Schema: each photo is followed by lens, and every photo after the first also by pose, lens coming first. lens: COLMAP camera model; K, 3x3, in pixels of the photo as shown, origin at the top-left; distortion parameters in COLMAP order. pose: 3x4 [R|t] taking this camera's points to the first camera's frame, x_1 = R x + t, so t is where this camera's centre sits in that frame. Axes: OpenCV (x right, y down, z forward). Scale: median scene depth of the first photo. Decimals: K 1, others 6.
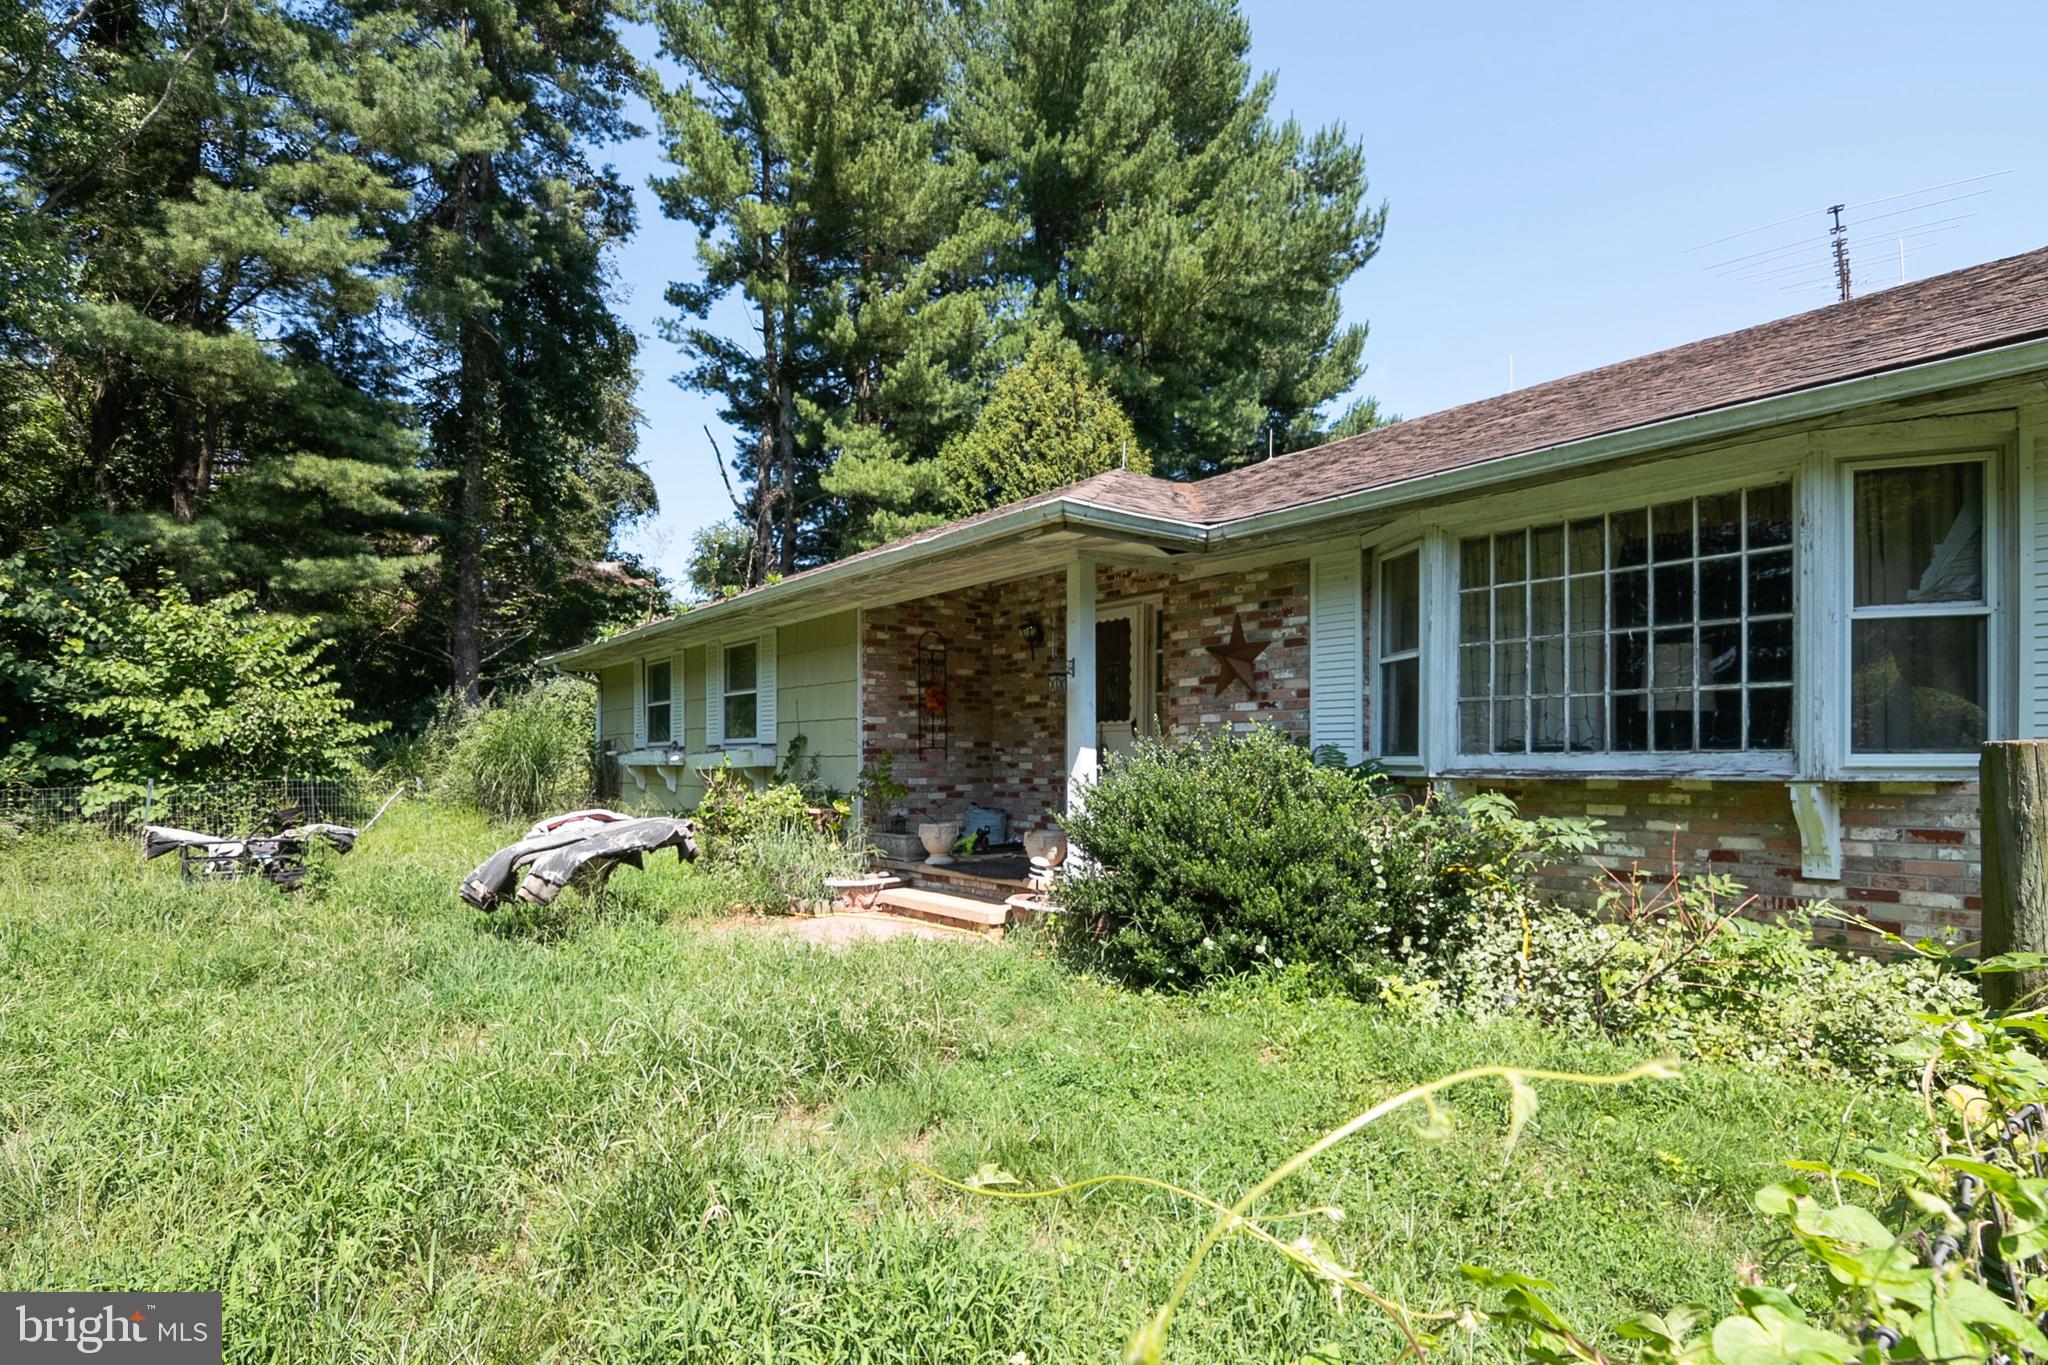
lens RADIAL K [[1029.0, 0, 1024.9], [0, 1029.0, 772.0], [0, 0, 1]] dist [-0.017880, -0.003696]
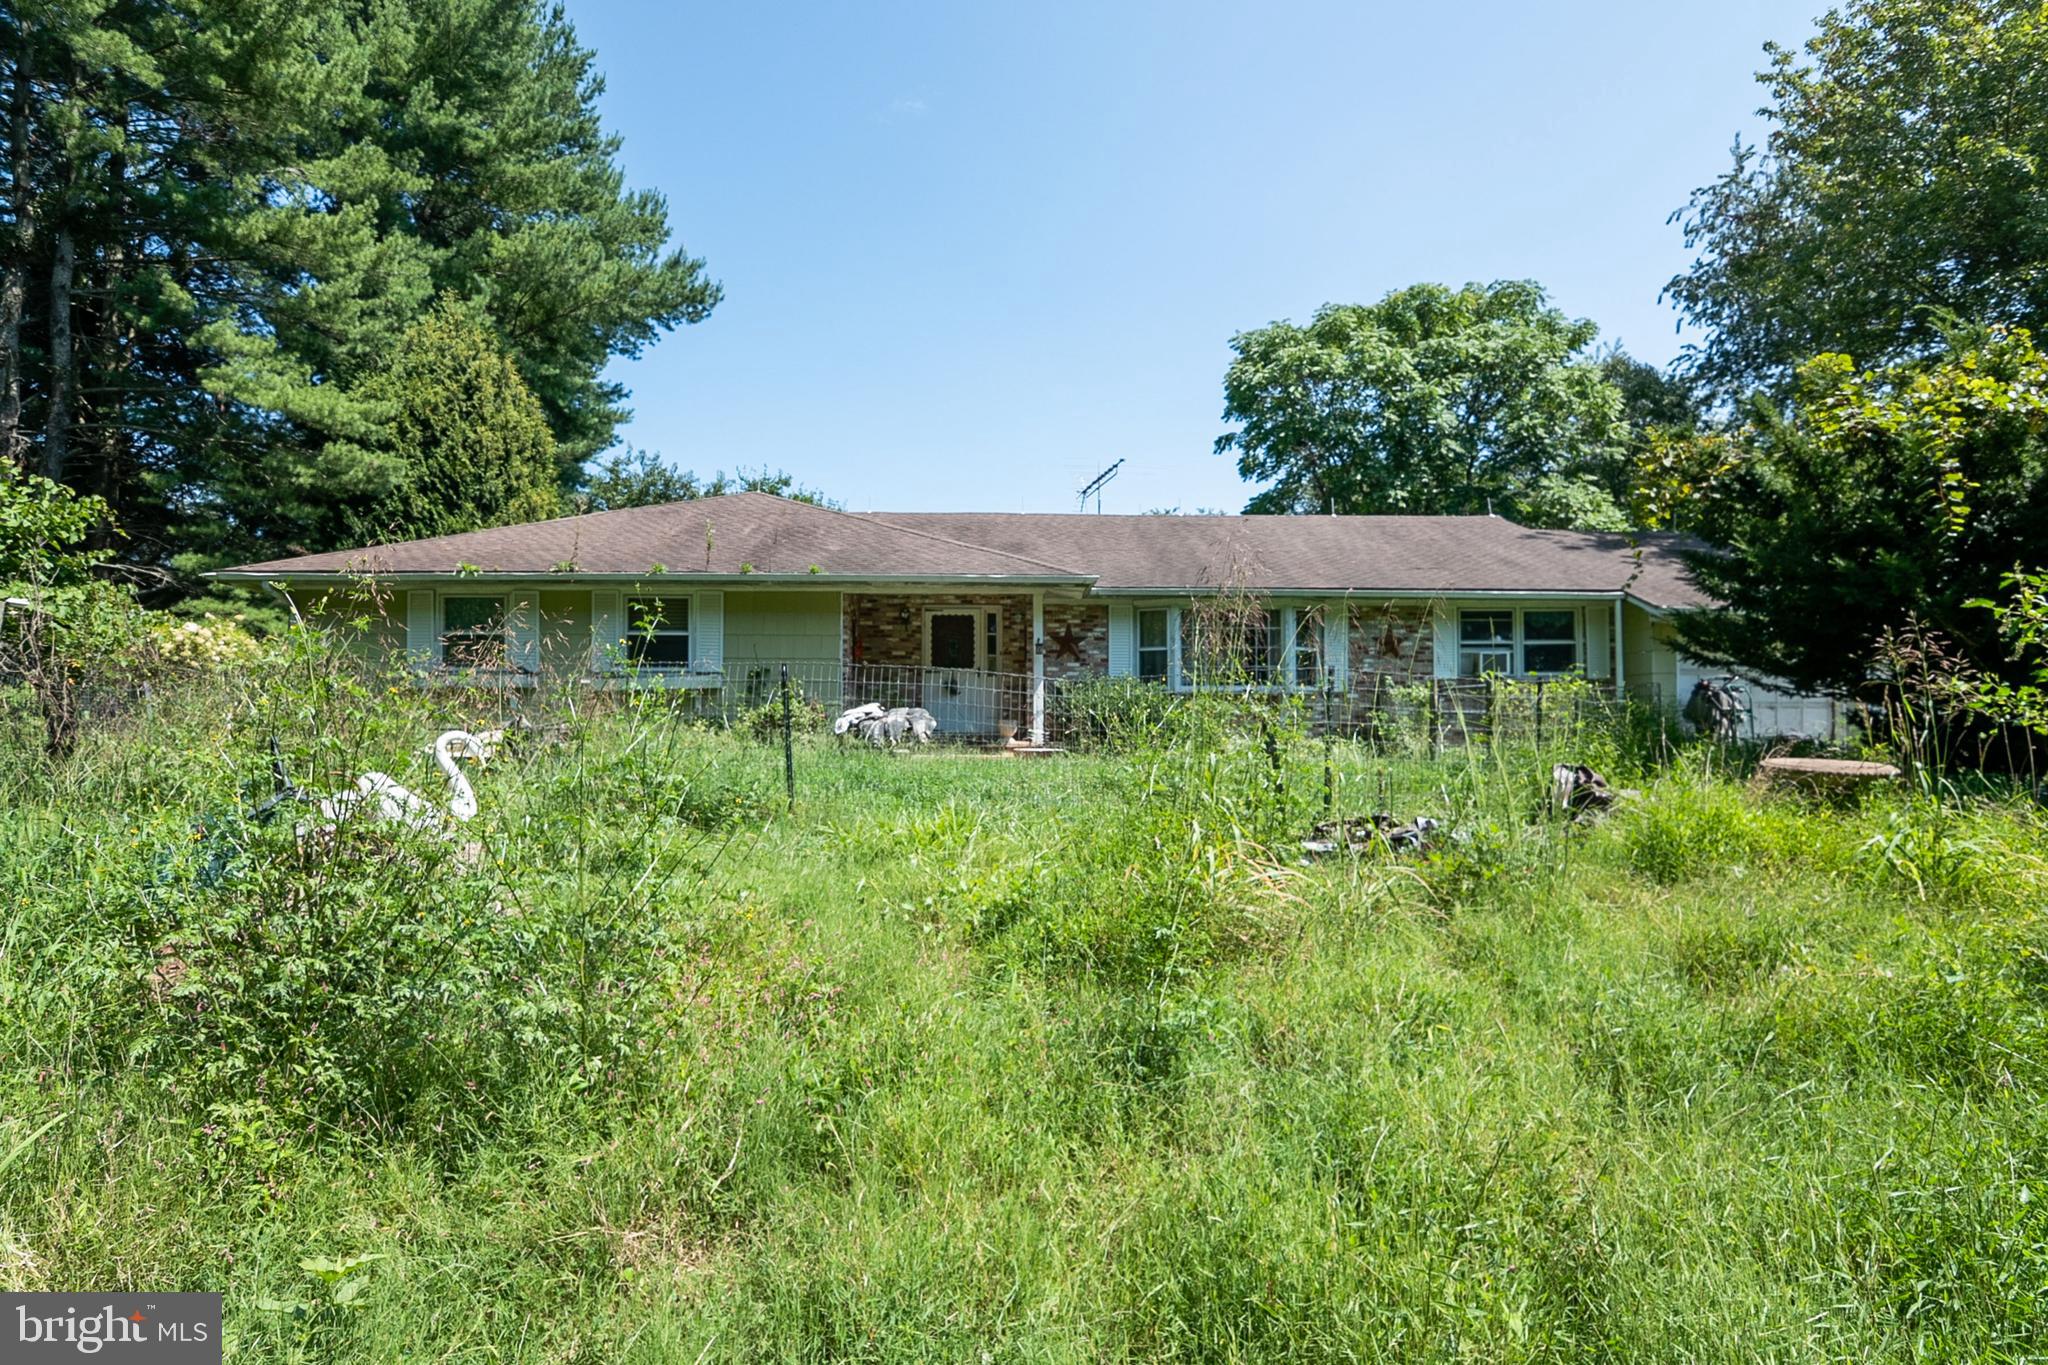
lens RADIAL K [[1029.0, 0, 1038.7], [0, 1029.0, 726.4], [0, 0, 1]] dist [-0.017880, -0.003696]
pose [[0.579435, 0.004052, 0.815008, -0.481221], [0.010583, 0.999866, -0.012495, 0.029761], [-0.814950, 0.015865, 0.579314, -0.080786]]
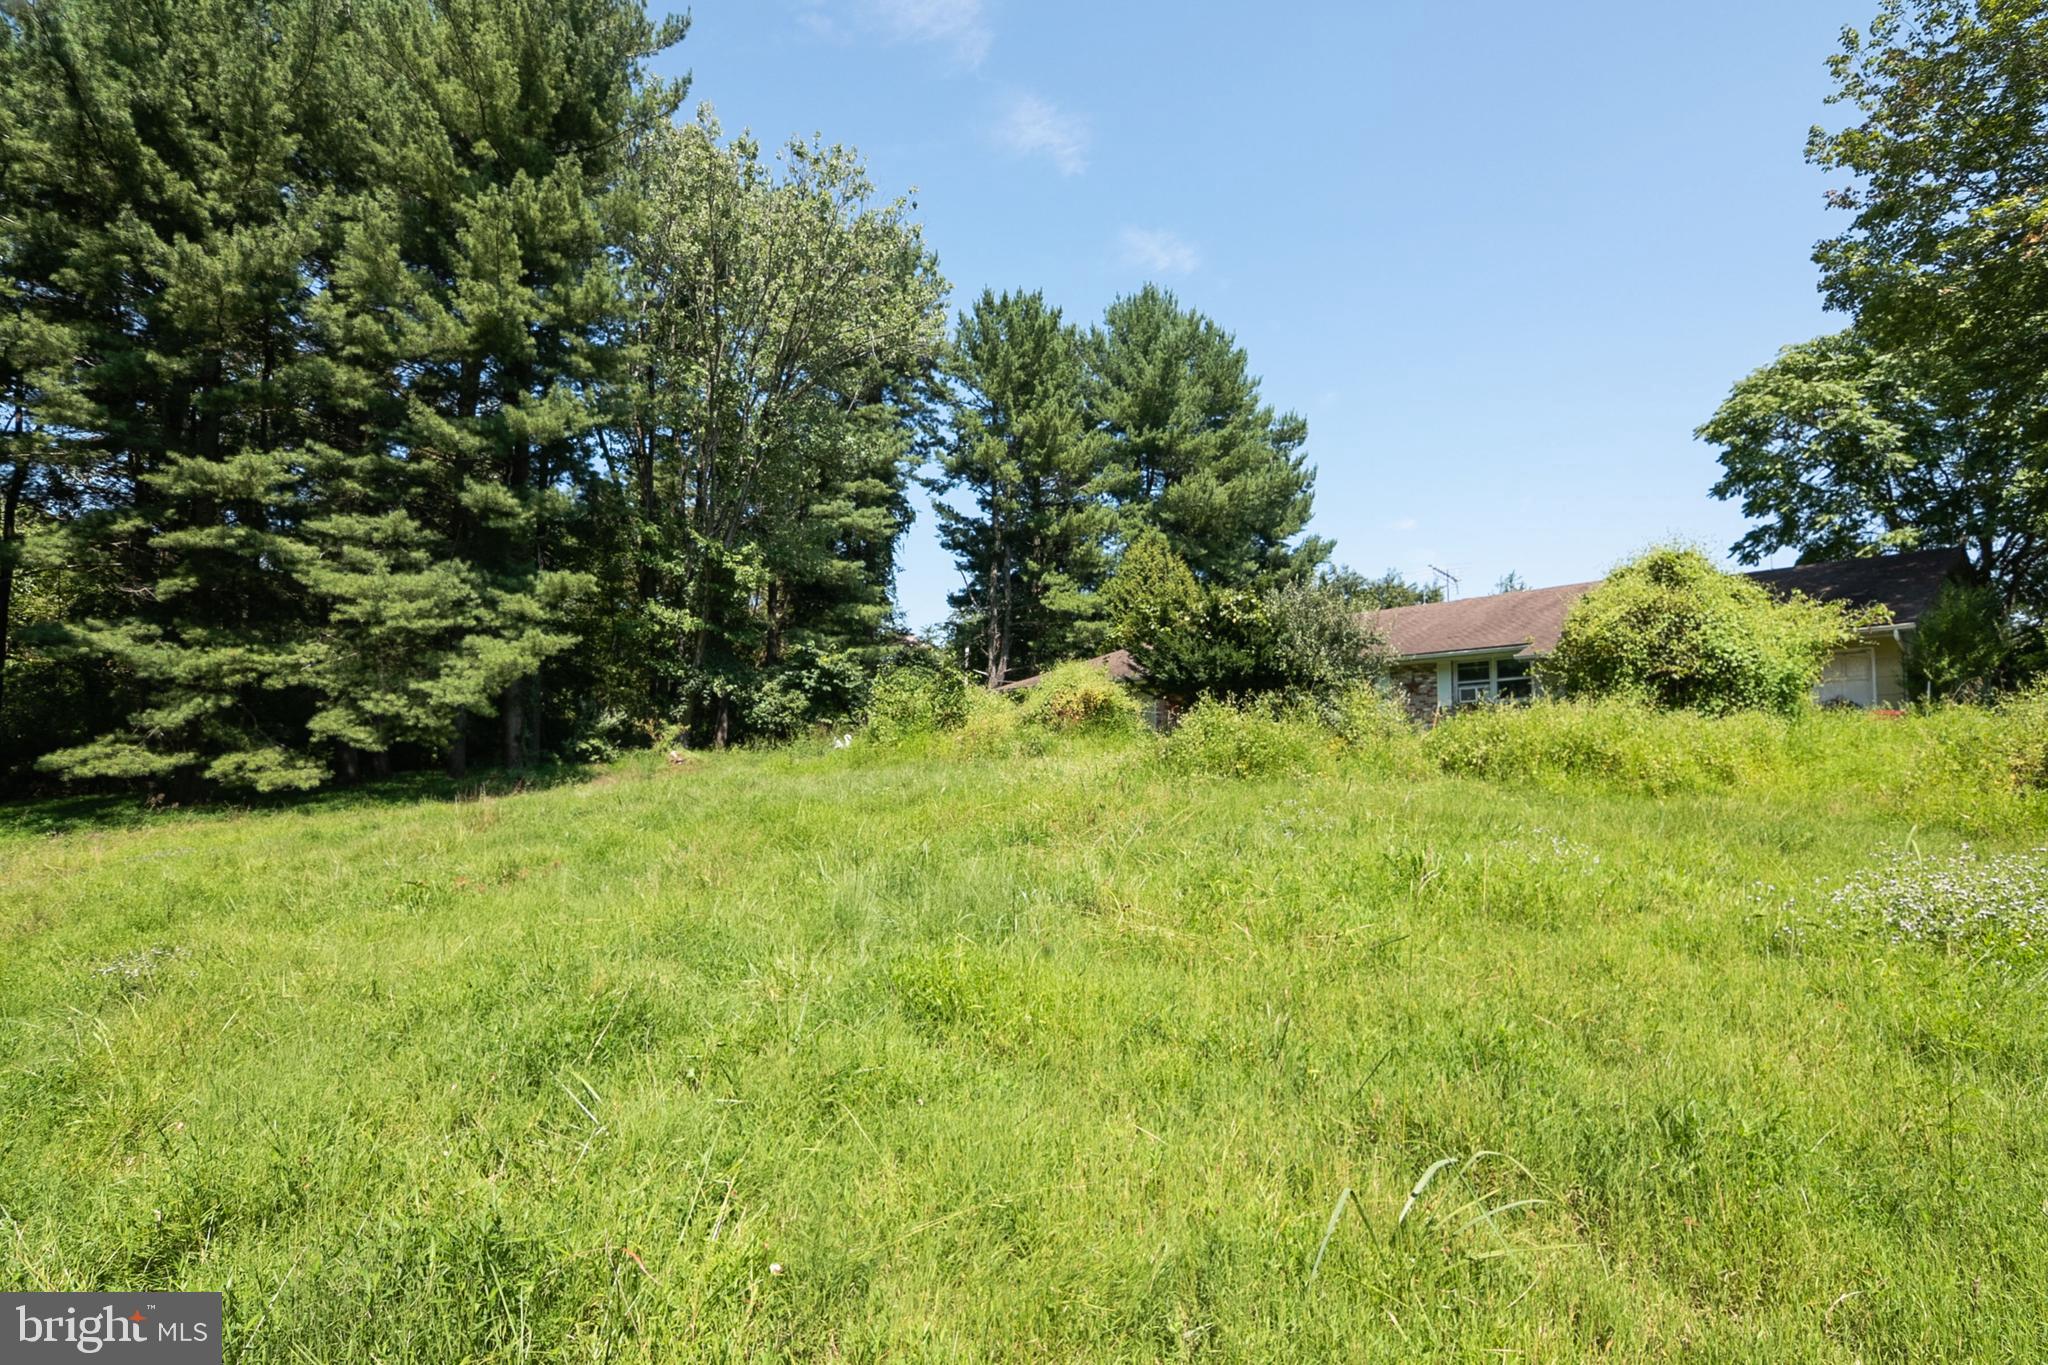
lens RADIAL K [[1029.0, 0, 1038.4], [0, 1029.0, 693.6], [0, 0, 1]] dist [-0.017880, -0.003696]
pose [[0.999340, 0.012759, 0.033999, -0.261857], [-0.009451, 0.995363, -0.095723, 0.088184], [-0.035062, 0.095338, 0.994827, -0.966002]]
